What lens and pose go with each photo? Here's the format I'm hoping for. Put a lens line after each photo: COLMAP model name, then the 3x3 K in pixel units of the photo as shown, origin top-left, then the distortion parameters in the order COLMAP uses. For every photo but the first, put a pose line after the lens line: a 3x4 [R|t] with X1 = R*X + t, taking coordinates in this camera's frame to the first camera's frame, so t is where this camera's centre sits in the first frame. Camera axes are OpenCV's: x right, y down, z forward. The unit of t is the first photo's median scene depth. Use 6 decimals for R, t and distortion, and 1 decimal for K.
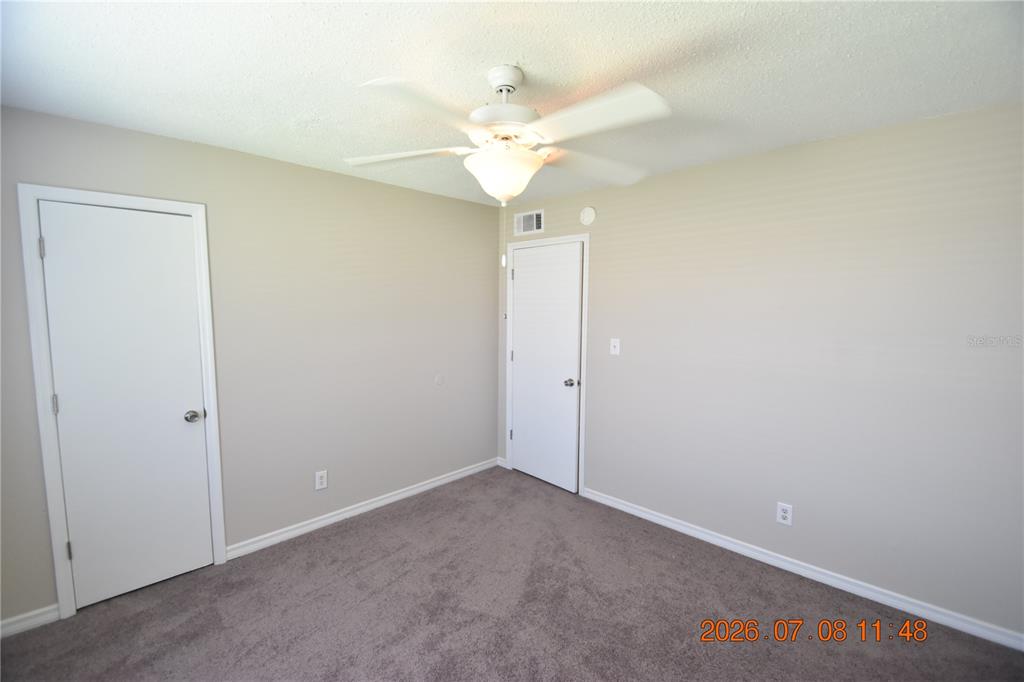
lens RADIAL K [[446.4, 0, 507.7], [0, 446.4, 348.0], [0, 0, 1]] dist [0.011909, -0.015063]
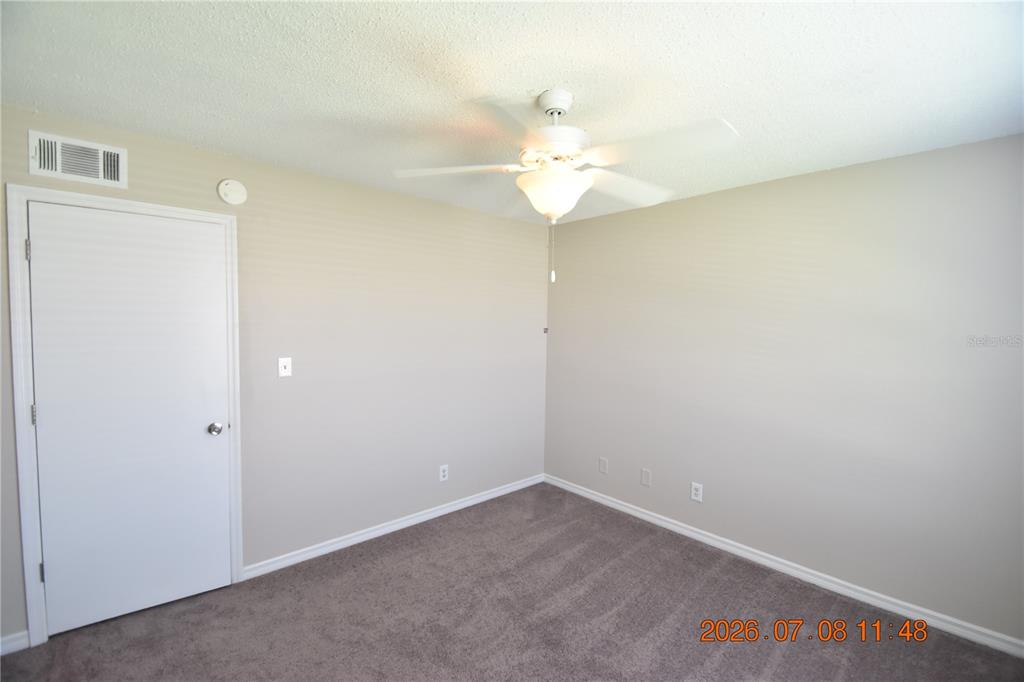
lens RADIAL K [[446.4, 0, 507.7], [0, 446.4, 348.0], [0, 0, 1]] dist [0.011909, -0.015063]
pose [[0.072228, -0.067207, 0.995121, -0.525674], [0.080528, 0.994863, 0.061345, -0.053807], [-0.994132, 0.075705, 0.077269, 0.528398]]
